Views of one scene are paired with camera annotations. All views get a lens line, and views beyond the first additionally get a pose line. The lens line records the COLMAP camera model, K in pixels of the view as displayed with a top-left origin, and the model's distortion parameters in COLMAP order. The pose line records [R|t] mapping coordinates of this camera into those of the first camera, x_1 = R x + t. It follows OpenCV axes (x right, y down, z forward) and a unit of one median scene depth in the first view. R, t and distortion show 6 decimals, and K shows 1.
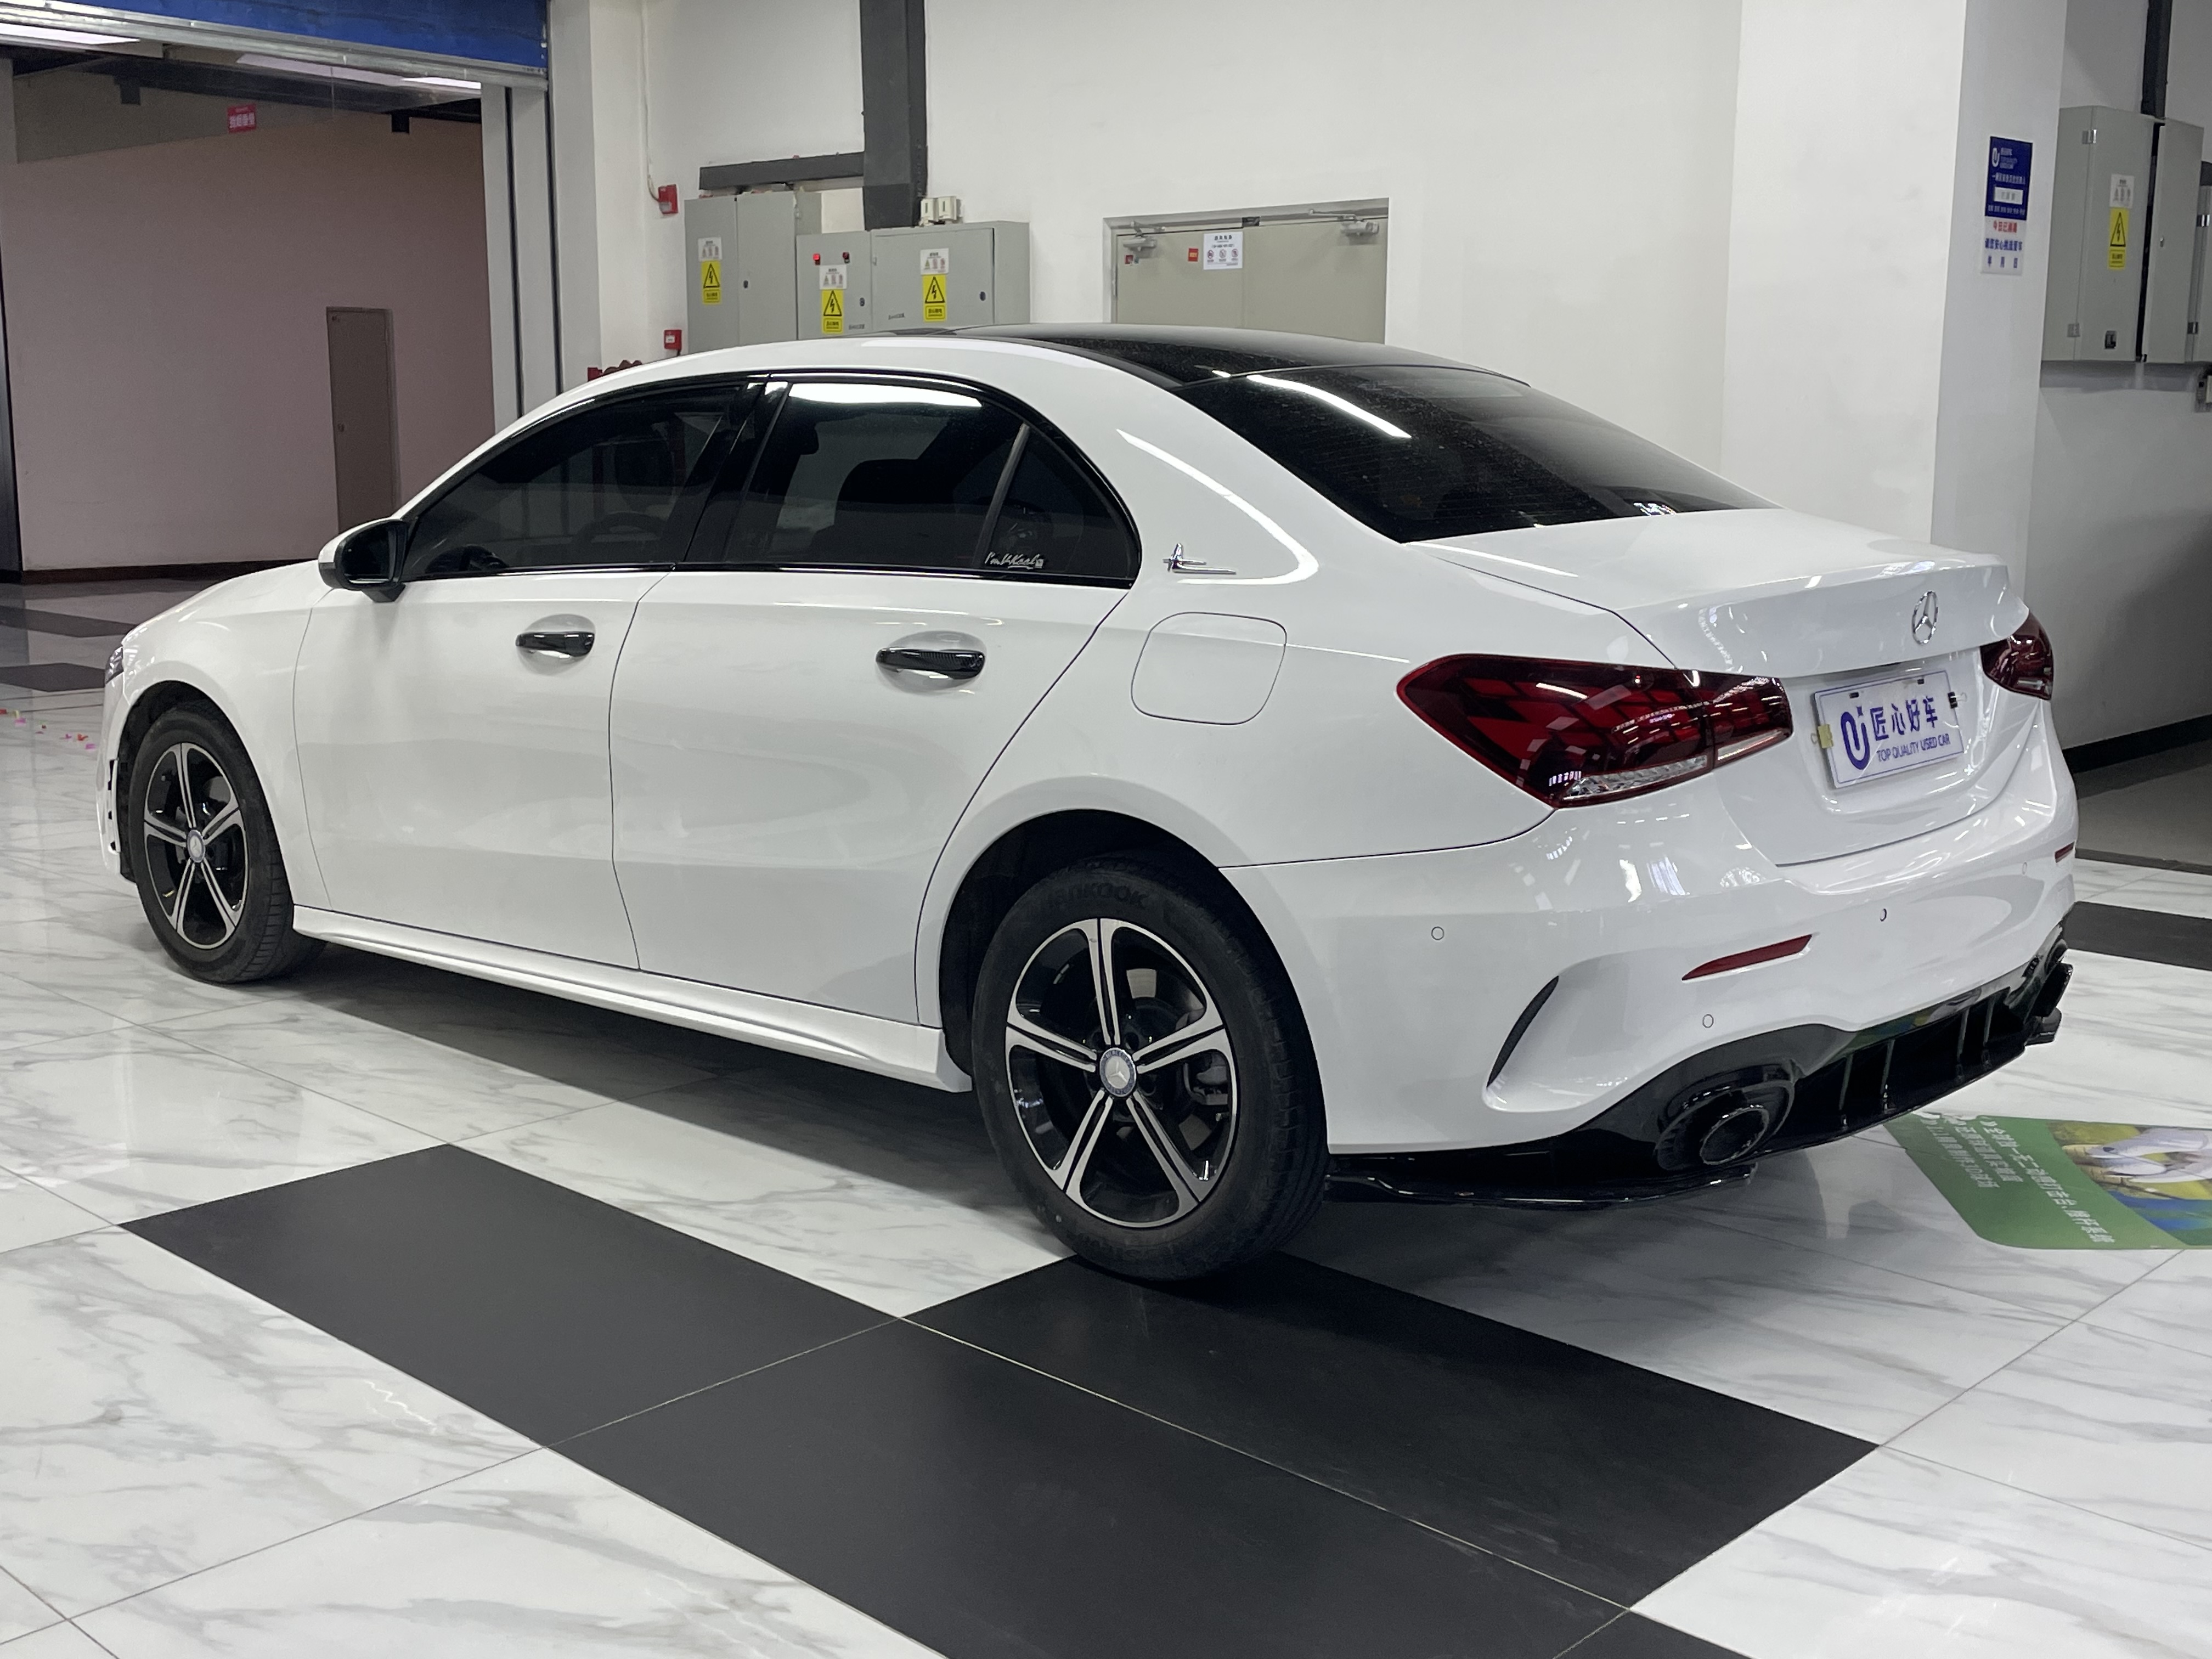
lens RADIAL K [[2430.7, 0, 1091.1], [0, 2430.7, 828.6], [0, 0, 1]] dist [0.053485, 0.000000]
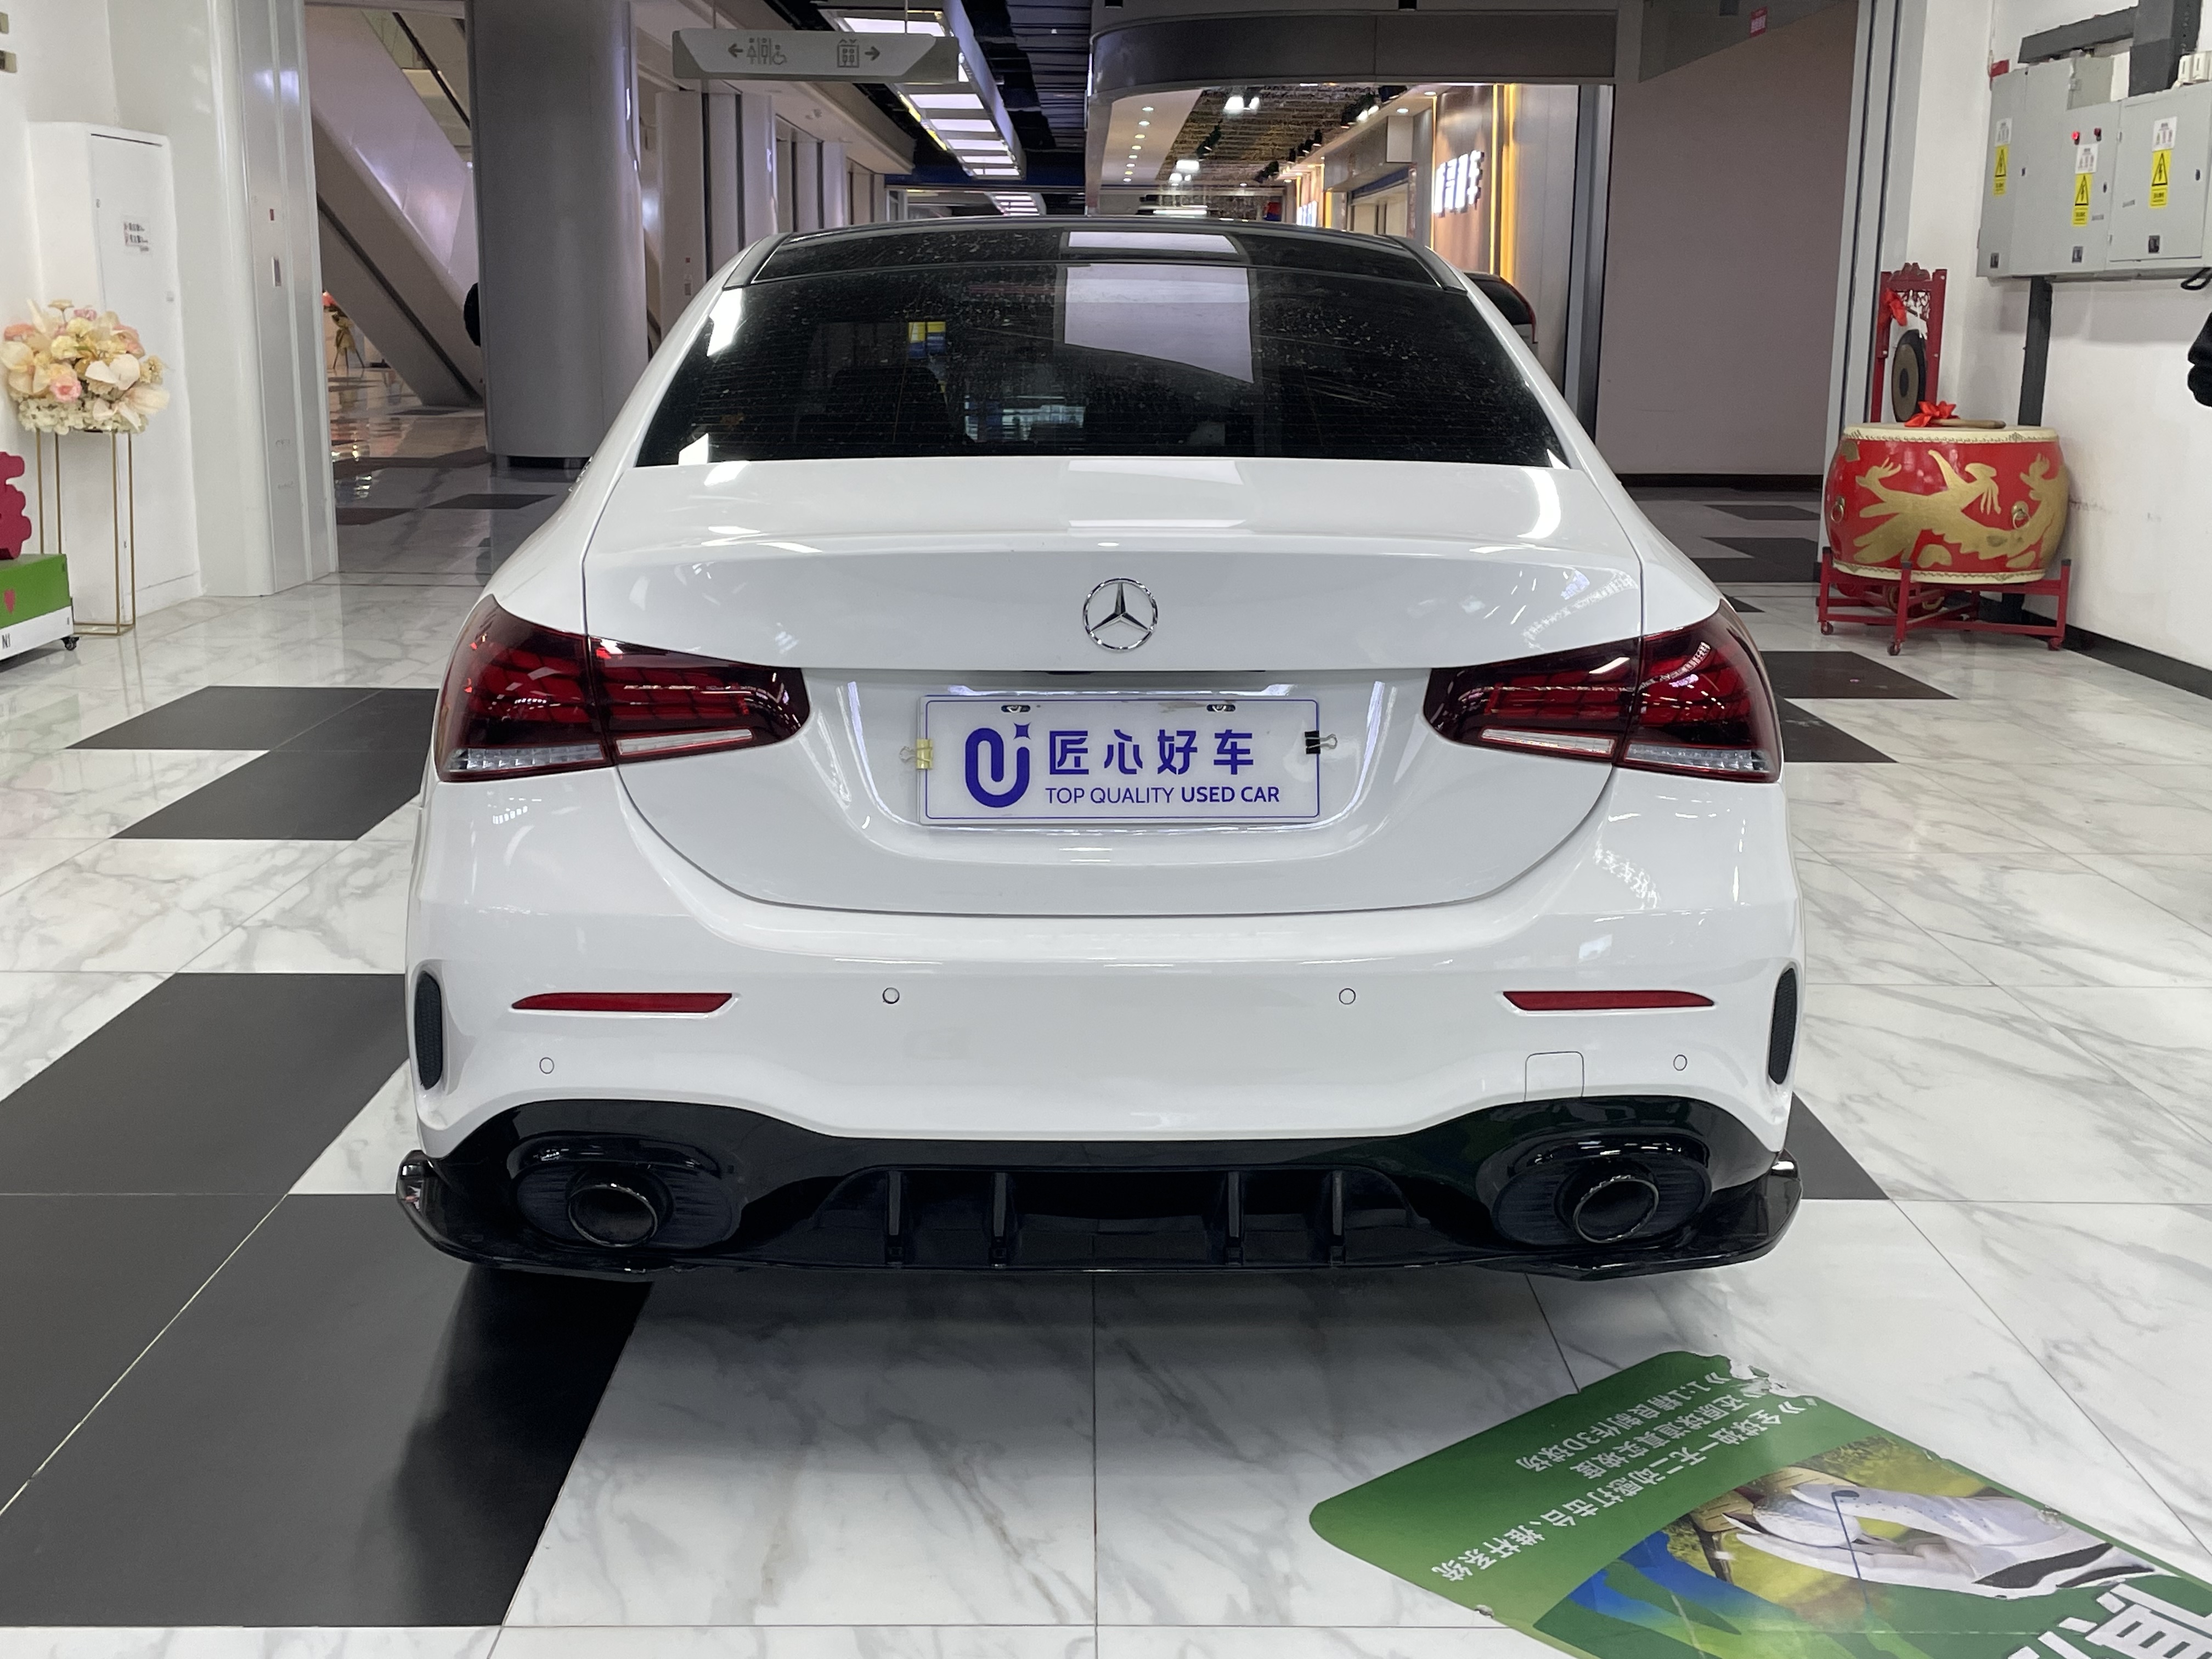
lens RADIAL K [[2430.7, 0, 1093.3], [0, 2430.7, 828.9], [0, 0, 1]] dist [0.053485, 0.000000]
pose [[0.698680, 0.155613, -0.698306, 0.788614], [-0.130901, 0.987387, 0.089061, -0.080829], [0.703357, 0.029184, 0.710237, 0.457414]]
